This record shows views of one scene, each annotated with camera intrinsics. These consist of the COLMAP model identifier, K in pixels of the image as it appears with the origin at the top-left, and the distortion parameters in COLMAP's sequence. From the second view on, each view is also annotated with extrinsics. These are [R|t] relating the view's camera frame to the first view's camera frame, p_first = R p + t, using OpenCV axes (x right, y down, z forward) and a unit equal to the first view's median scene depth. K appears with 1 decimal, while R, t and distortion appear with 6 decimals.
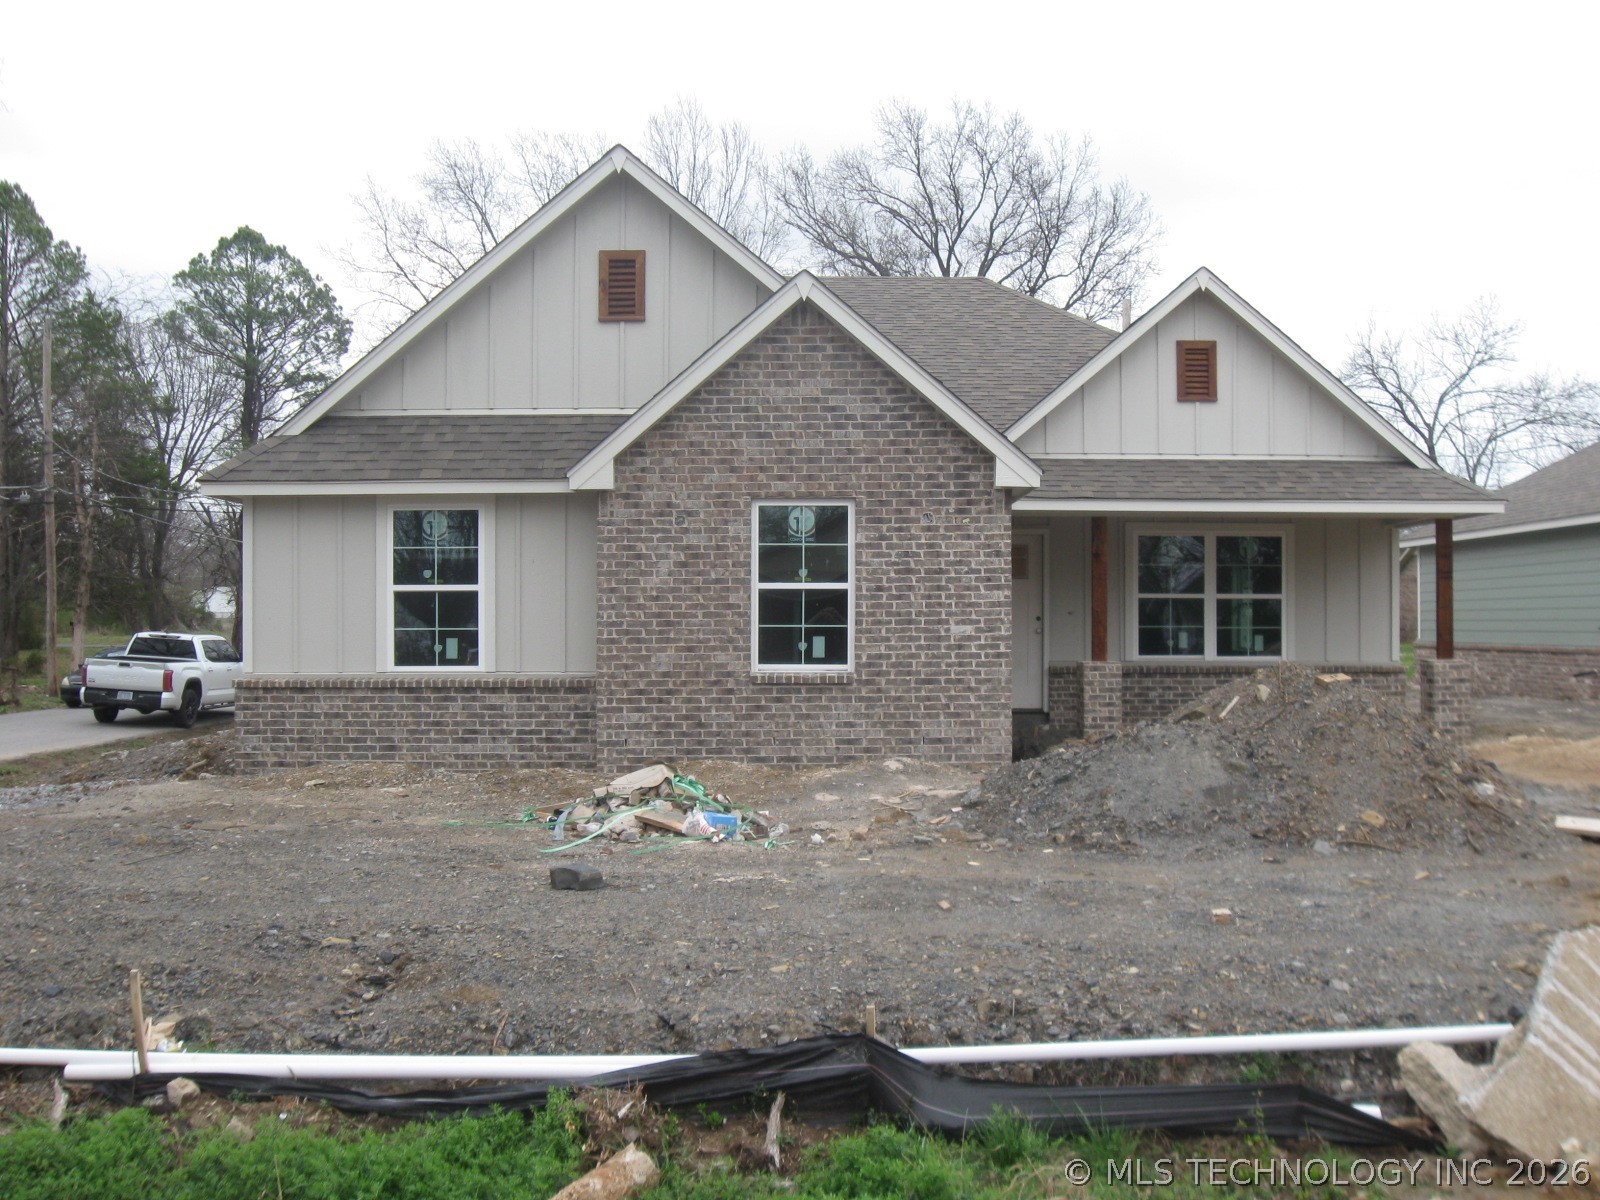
lens RADIAL K [[1653.1, 0, 800.0], [0, 1653.1, 600.0], [0, 0, 1]] dist [-0.128871, 0.003047]
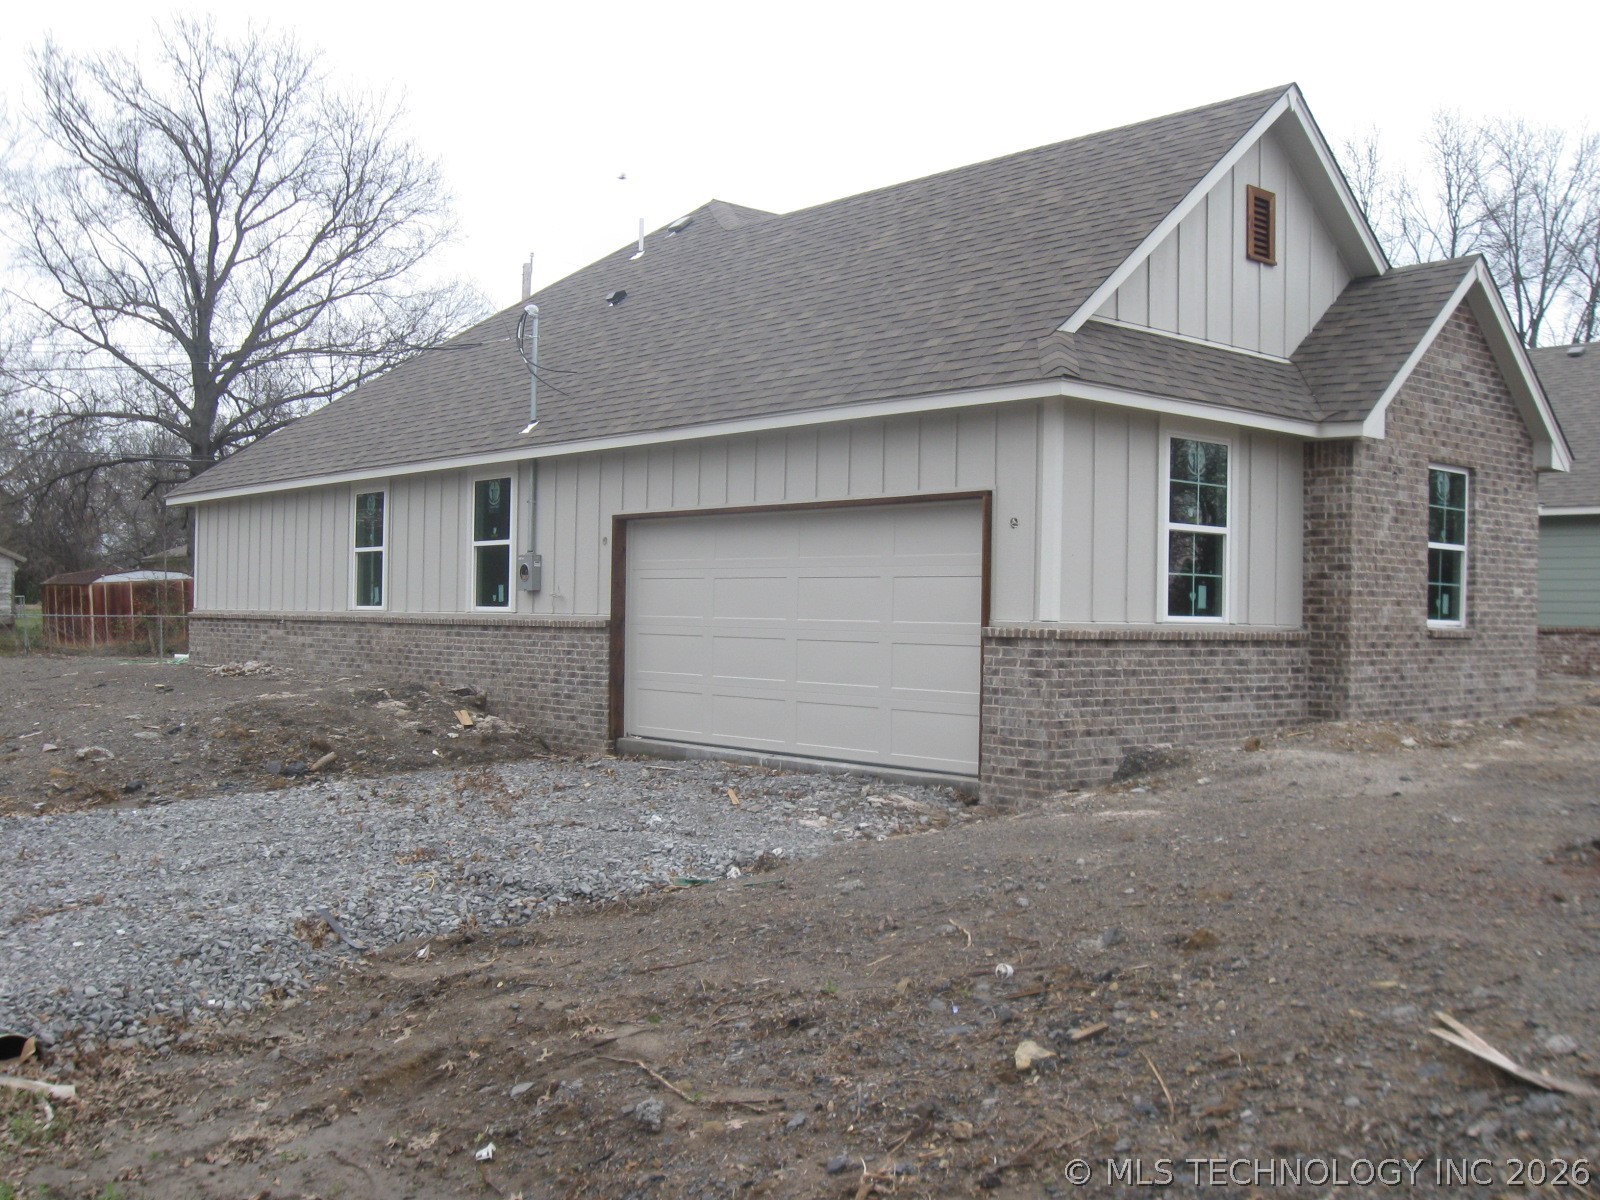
lens RADIAL K [[1653.1, 0, 800.0], [0, 1653.1, 600.0], [0, 0, 1]] dist [-0.128871, 0.003047]
pose [[0.753867, 0.024796, 0.656559, -0.971091], [-0.031500, 0.999503, -0.001579, 0.039684], [-0.656272, -0.019491, 0.754273, 0.473134]]
